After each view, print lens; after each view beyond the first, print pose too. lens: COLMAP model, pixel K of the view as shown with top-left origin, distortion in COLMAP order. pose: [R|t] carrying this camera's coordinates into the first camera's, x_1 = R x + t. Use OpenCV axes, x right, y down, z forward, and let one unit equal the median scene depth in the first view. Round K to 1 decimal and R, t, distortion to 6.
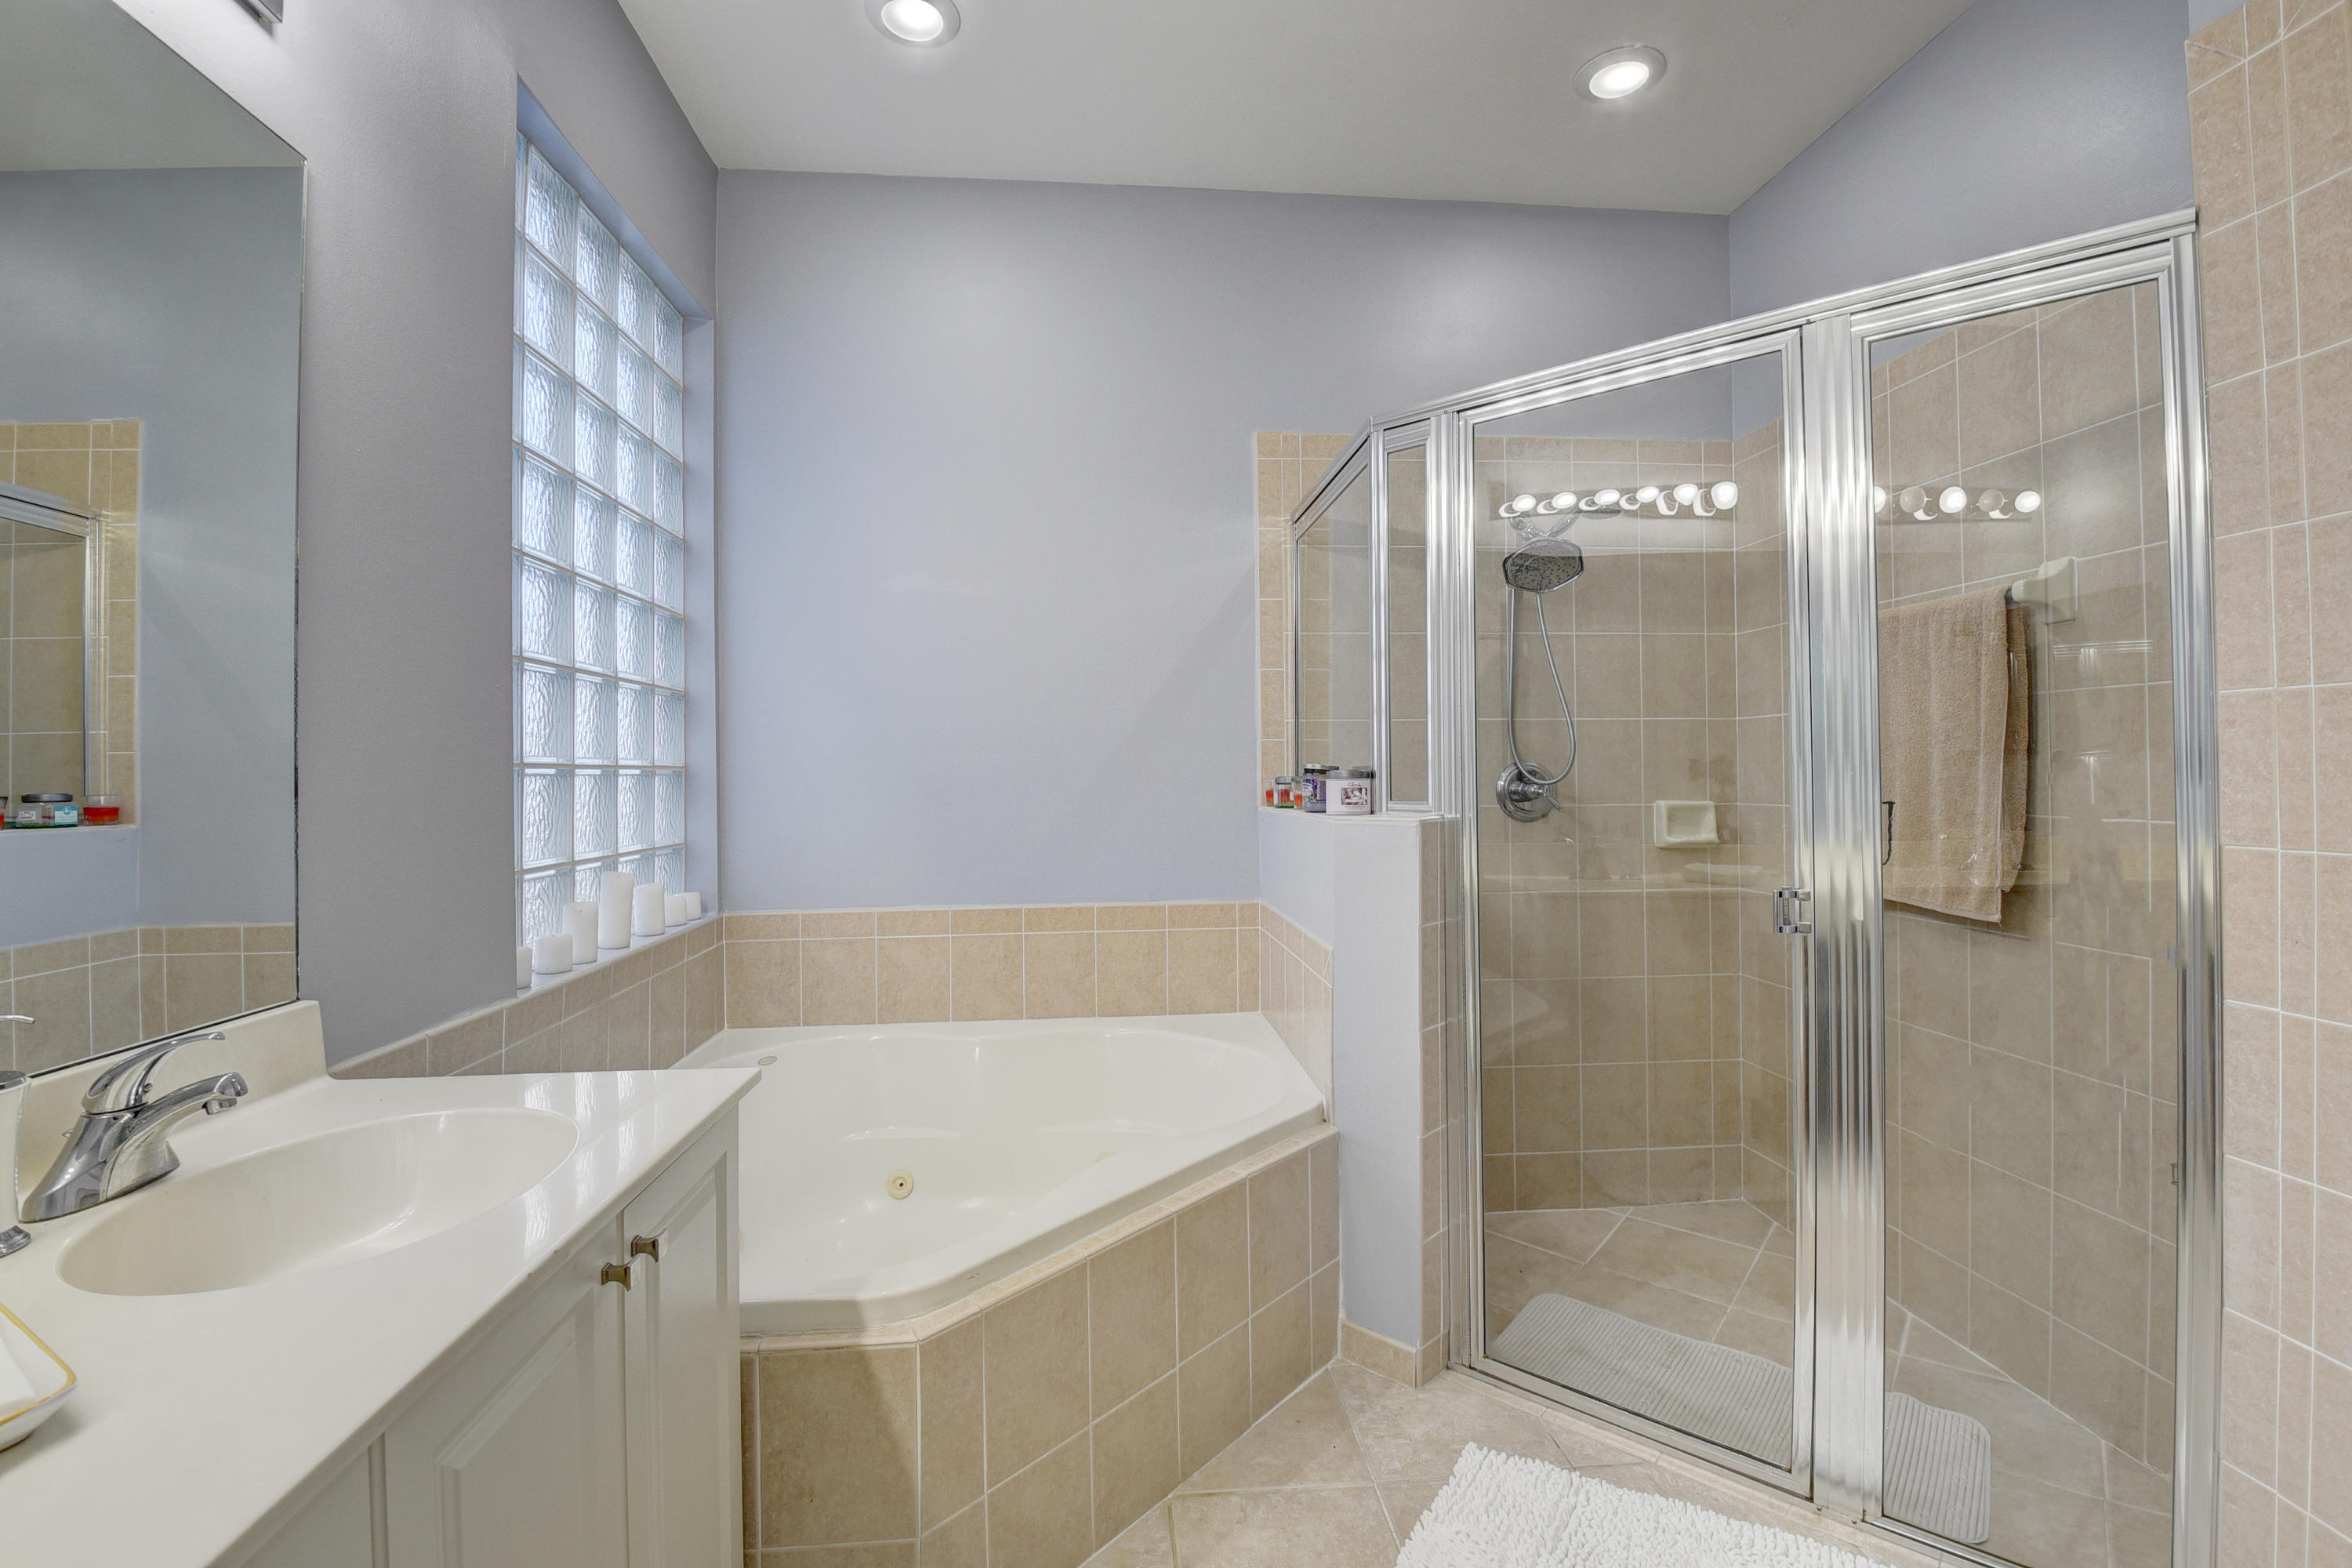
lens RADIAL K [[1042.3, 0, 1175.0], [0, 1042.3, 765.5], [0, 0, 1]] dist [-0.001201, -0.015286]
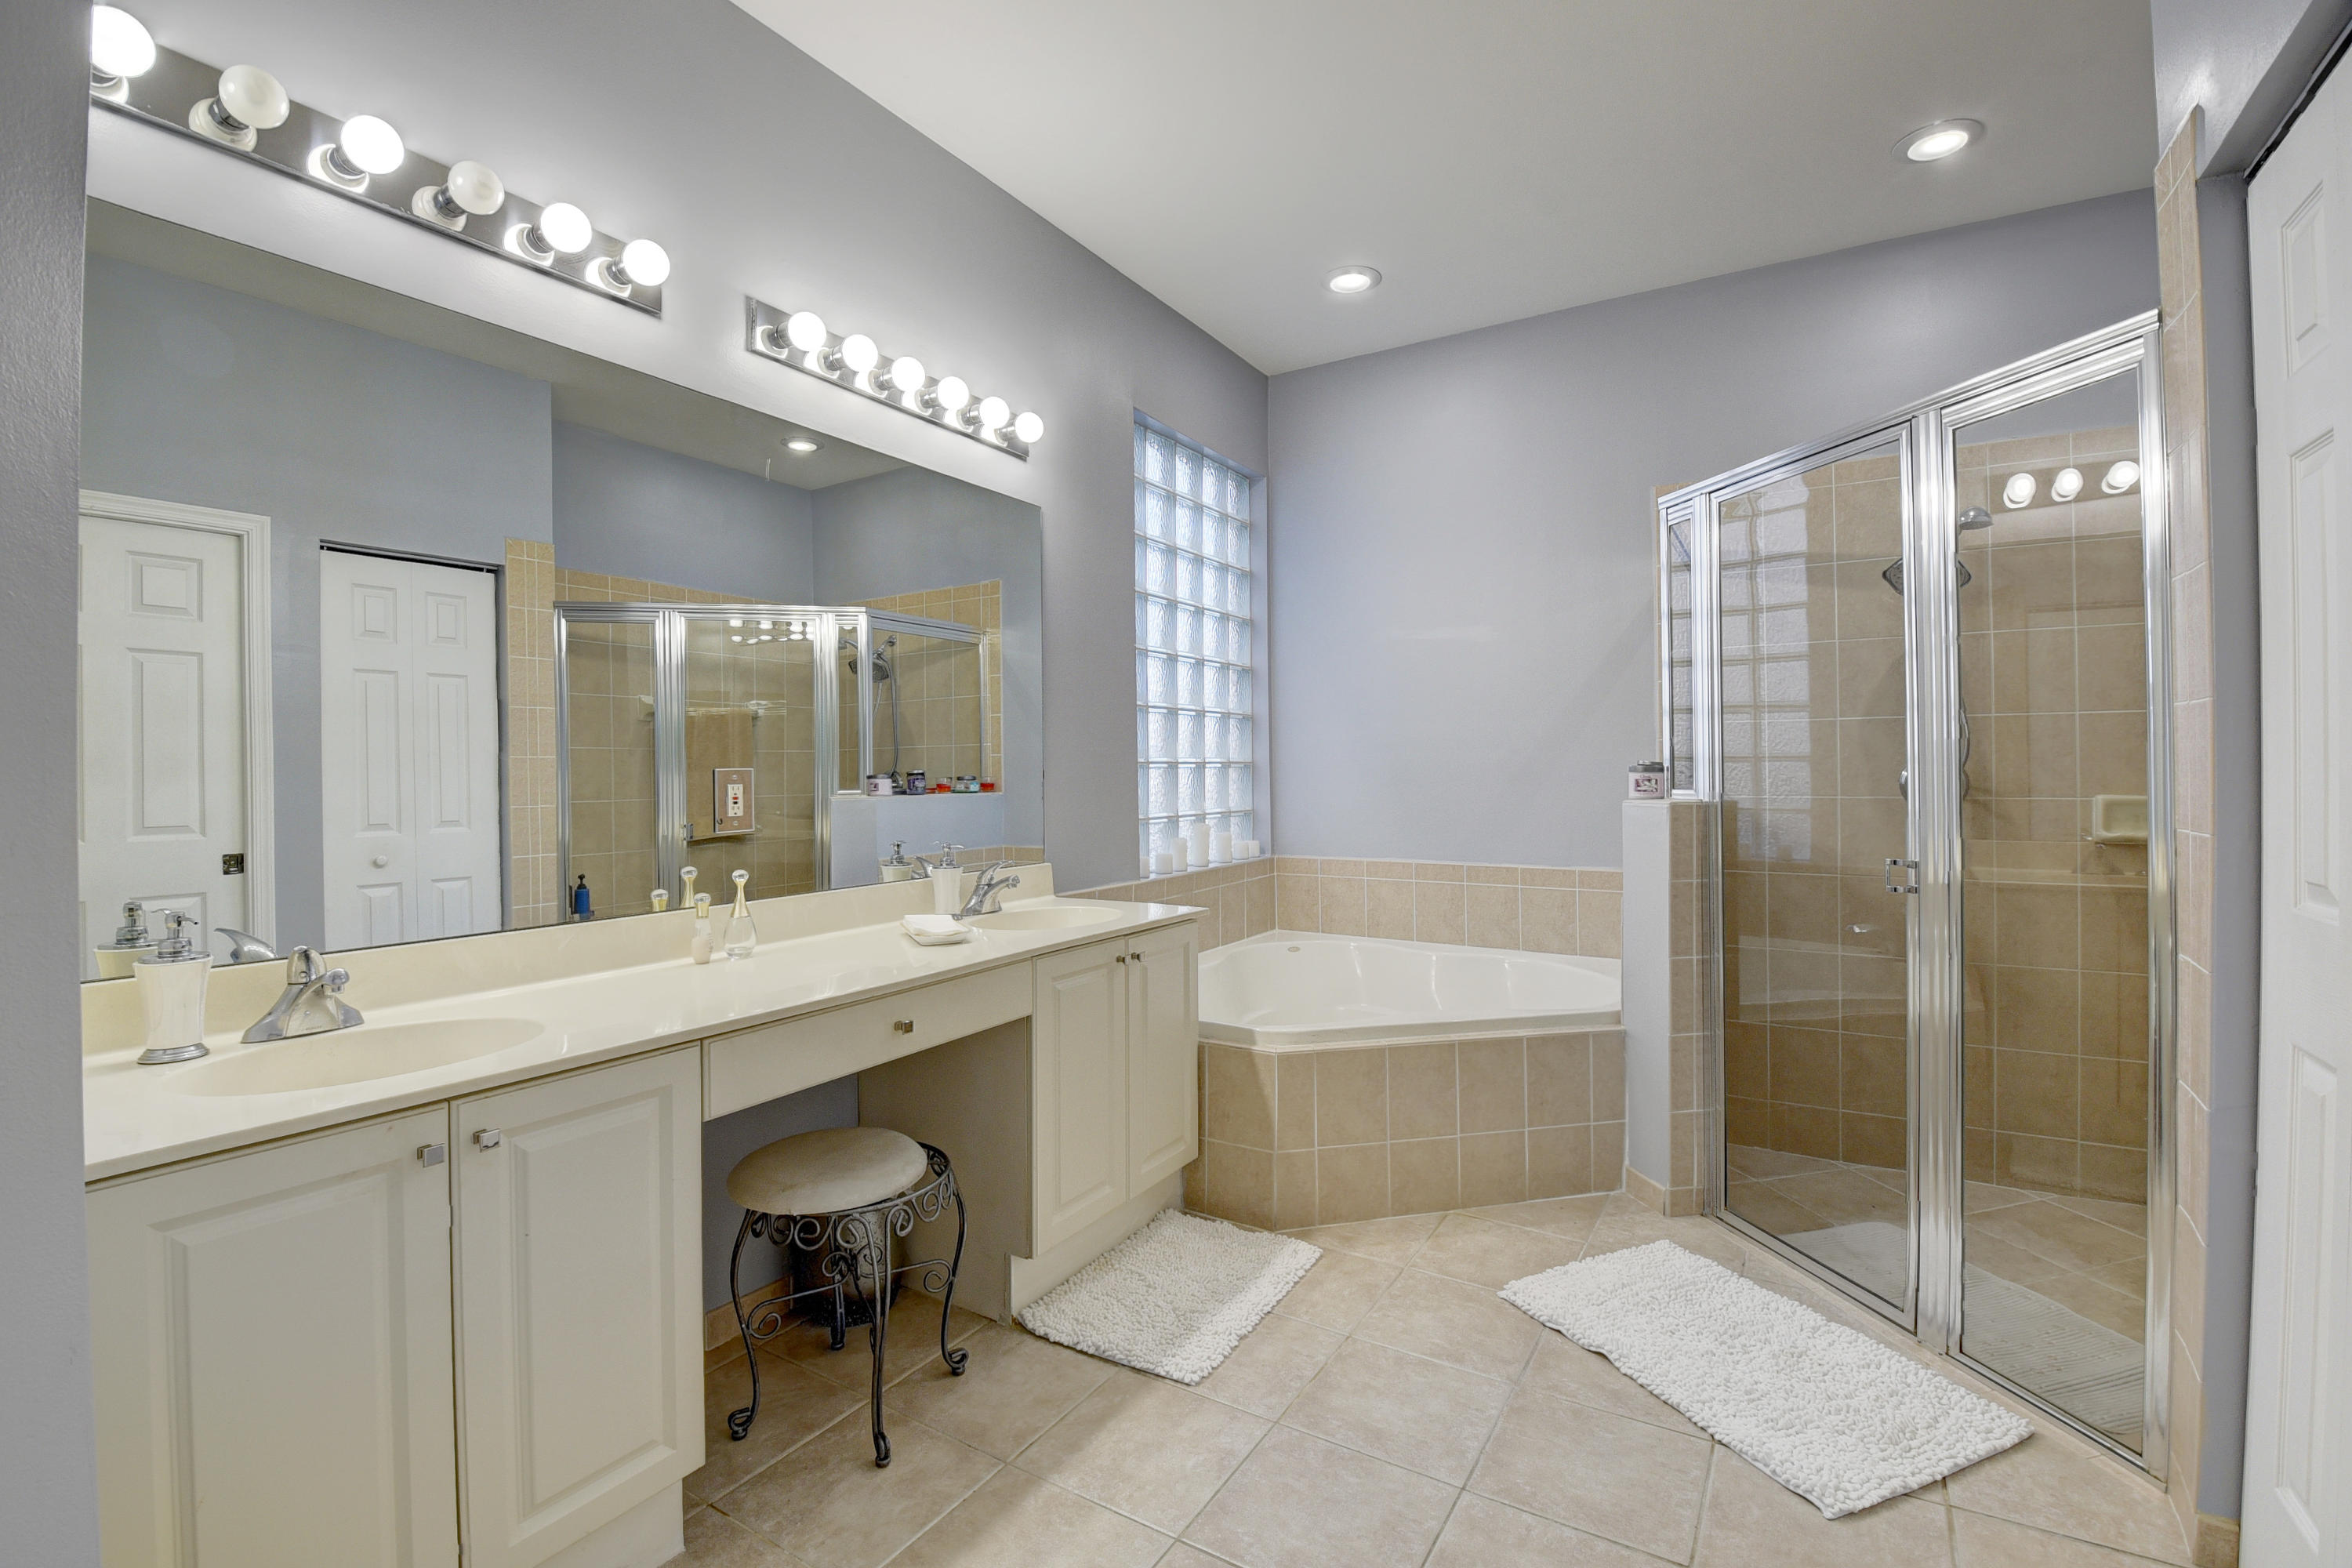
lens RADIAL K [[1042.3, 0, 1173.6], [0, 1042.3, 773.5], [0, 0, 1]] dist [-0.001201, -0.015286]
pose [[0.800990, 0.006177, -0.598645, 0.488610], [0.003056, 0.999892, 0.014406, -0.005715], [0.598669, -0.013369, 0.800885, -0.439205]]
